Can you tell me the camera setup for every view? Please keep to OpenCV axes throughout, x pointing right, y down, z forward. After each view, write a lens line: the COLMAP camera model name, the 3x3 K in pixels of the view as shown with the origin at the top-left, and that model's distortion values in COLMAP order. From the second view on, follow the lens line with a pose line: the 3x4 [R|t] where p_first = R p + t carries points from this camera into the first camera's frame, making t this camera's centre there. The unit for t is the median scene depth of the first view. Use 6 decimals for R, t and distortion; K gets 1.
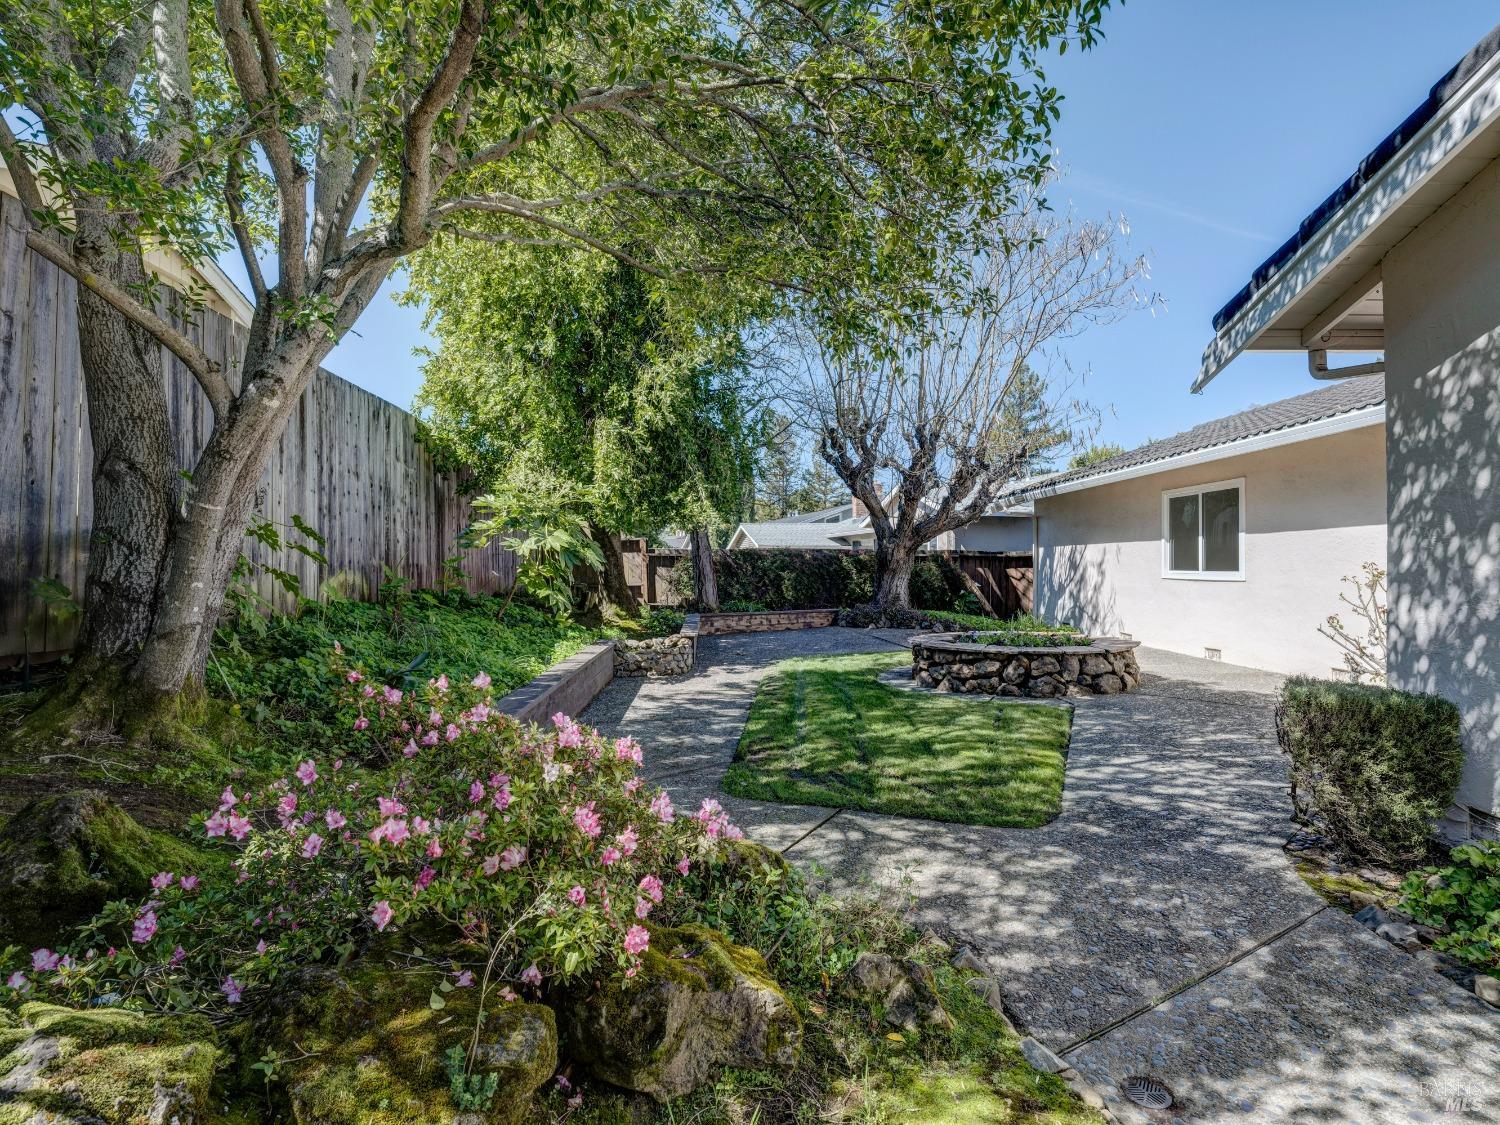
lens RADIAL K [[802.2, 0, 731.7], [0, 802.2, 560.9], [0, 0, 1]] dist [0.006955, -0.008342]
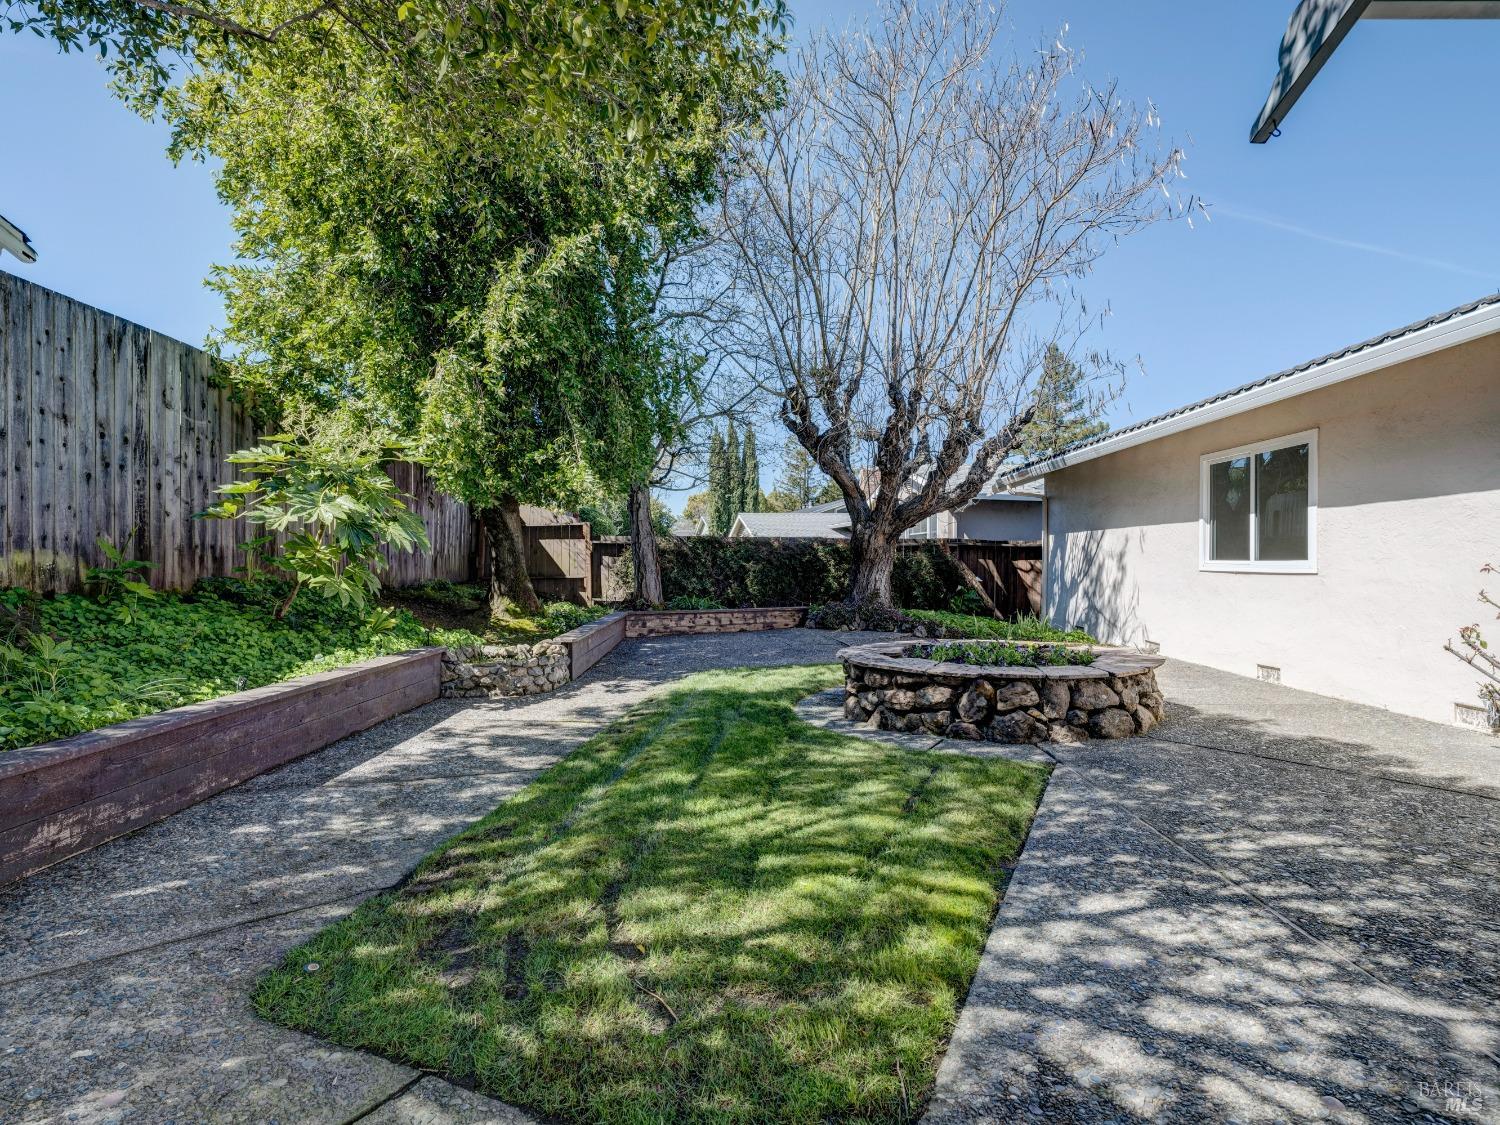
lens RADIAL K [[802.2, 0, 735.2], [0, 802.2, 564.0], [0, 0, 1]] dist [0.006955, -0.008342]
pose [[0.999202, 0.007696, -0.039202, 0.138077], [-0.007330, 0.999928, 0.009480, 0.011227], [0.039273, -0.009185, 0.999186, 0.243398]]
